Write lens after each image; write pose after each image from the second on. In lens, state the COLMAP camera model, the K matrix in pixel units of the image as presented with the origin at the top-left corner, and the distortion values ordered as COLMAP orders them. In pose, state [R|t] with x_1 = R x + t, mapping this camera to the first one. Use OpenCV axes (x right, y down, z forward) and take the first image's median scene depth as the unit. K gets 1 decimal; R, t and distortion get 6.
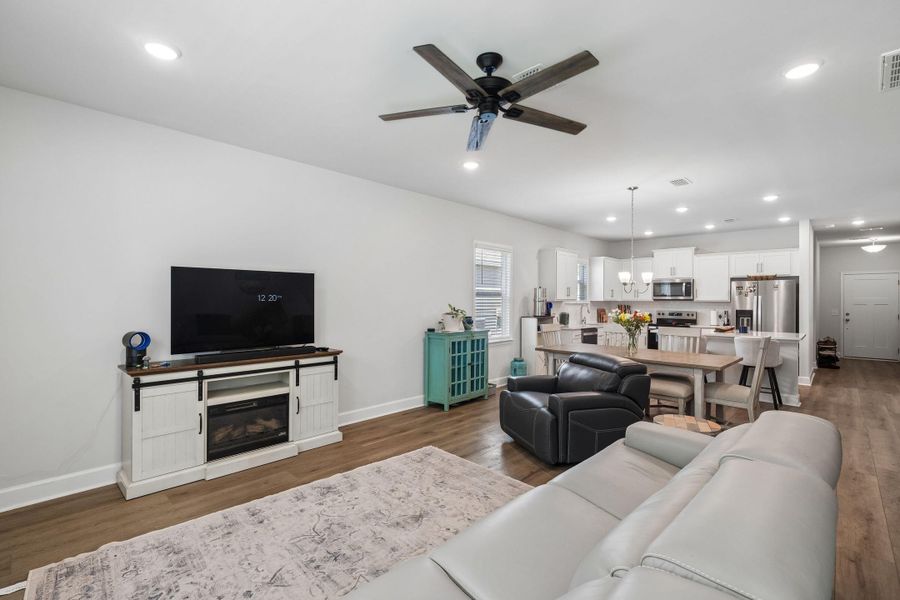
lens RADIAL K [[401.0, 0, 447.9], [0, 401.0, 299.3], [0, 0, 1]] dist [0.005582, -0.000291]
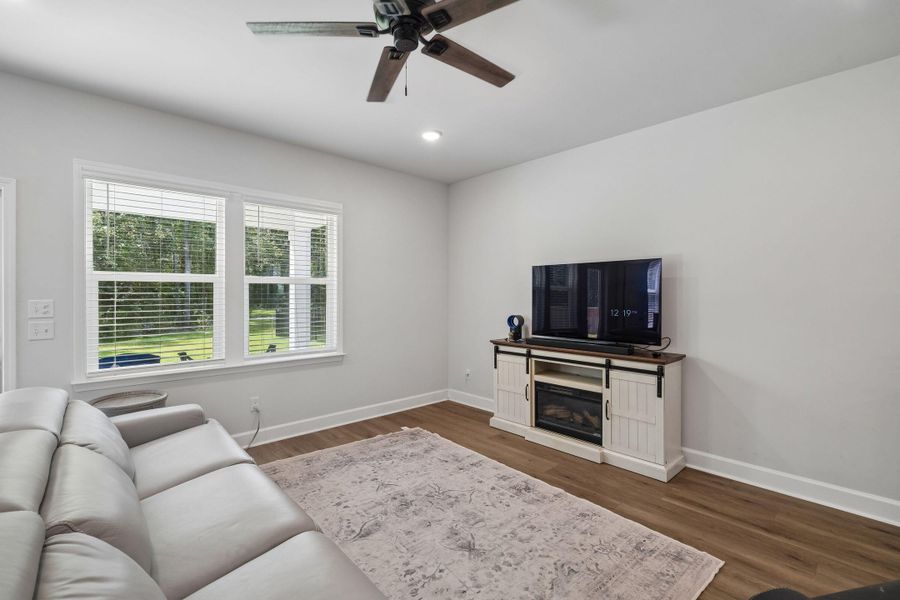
lens RADIAL K [[401.0, 0, 448.0], [0, 401.0, 297.0], [0, 0, 1]] dist [0.005582, -0.000291]
pose [[-0.041087, 0.002620, -0.999152, 0.349118], [0.001193, 0.999996, 0.002573, 0.007289], [0.999155, -0.001086, -0.041090, 0.451577]]
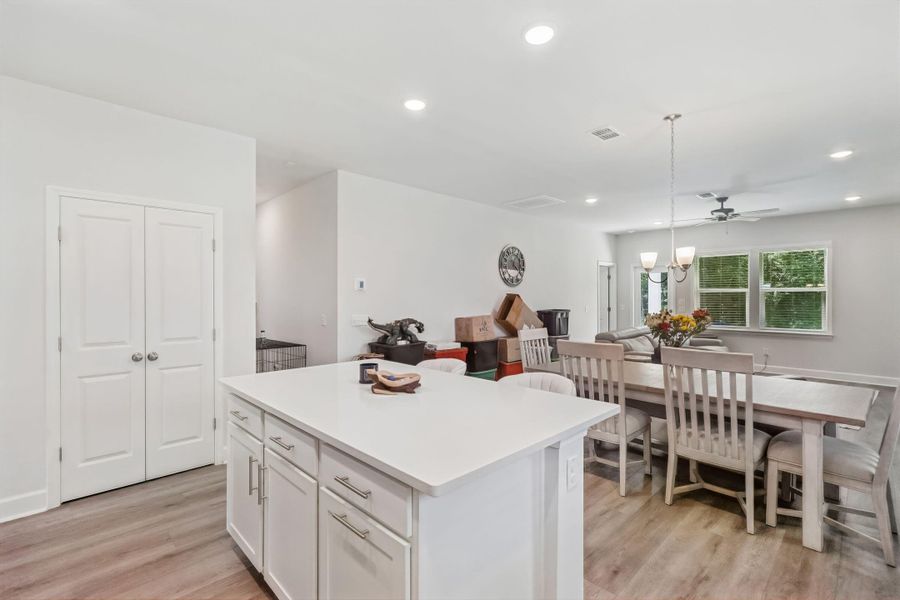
lens RADIAL K [[401.0, 0, 445.7], [0, 401.0, 295.6], [0, 0, 1]] dist [0.005582, -0.000291]
pose [[-0.999379, -0.002405, 0.035157, 0.709778], [-0.002536, 0.999990, -0.003689, 0.006543], [-0.035148, -0.003776, -0.999375, 1.487727]]
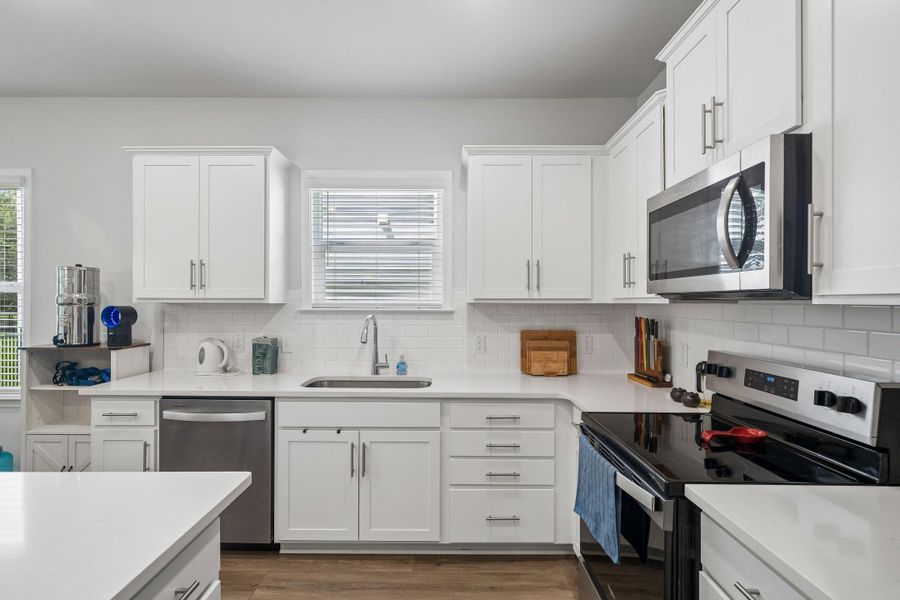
lens RADIAL K [[442.0, 0, 438.6], [0, 442.0, 302.0], [0, 0, 1]] dist [0.002952, 0.000093]
pose [[0.689988, -0.003091, -0.723814, 0.957849], [0.003852, 0.999992, -0.000598, 0.005887], [0.723810, -0.002376, 0.689995, 1.226435]]
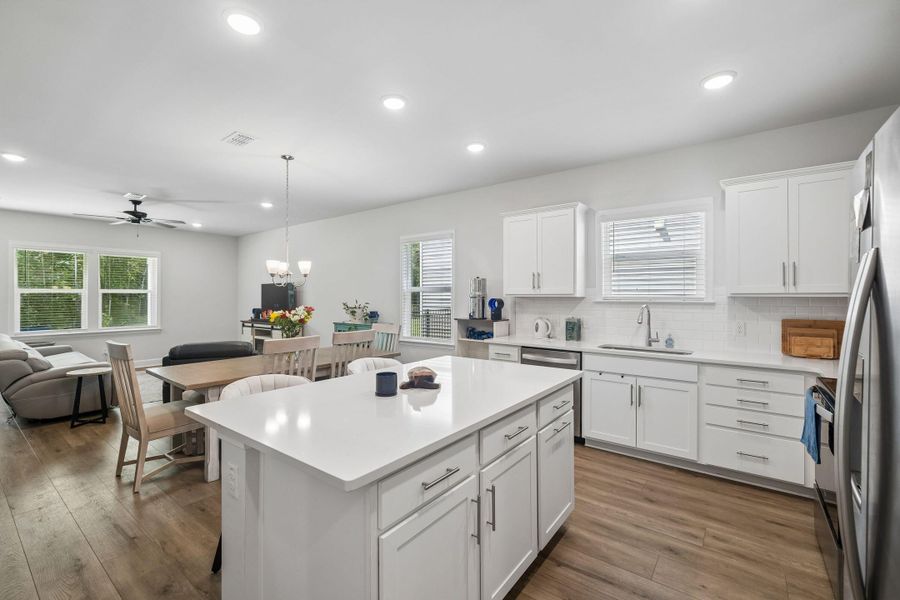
lens RADIAL K [[381.3, 0, 450.6], [0, 381.3, 296.5], [0, 0, 1]] dist [0.002515, 0.000086]
pose [[0.126658, -0.004280, -0.991937, 1.142042], [0.003719, 0.999986, -0.003840, 0.007329], [0.991939, -0.003203, 0.126672, 1.107998]]
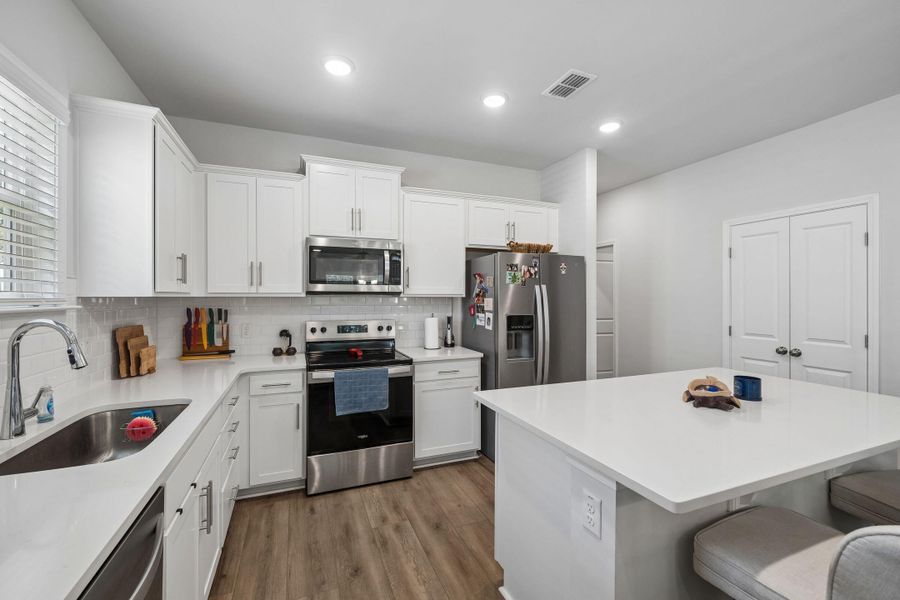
lens RADIAL K [[381.3, 0, 450.3], [0, 381.3, 295.4], [0, 0, 1]] dist [0.002515, 0.000086]
pose [[0.402023, -0.003123, 0.915624, 0.401203], [-0.003611, 0.999981, 0.004996, 0.002380], [-0.915623, -0.005315, 0.402004, 1.194250]]
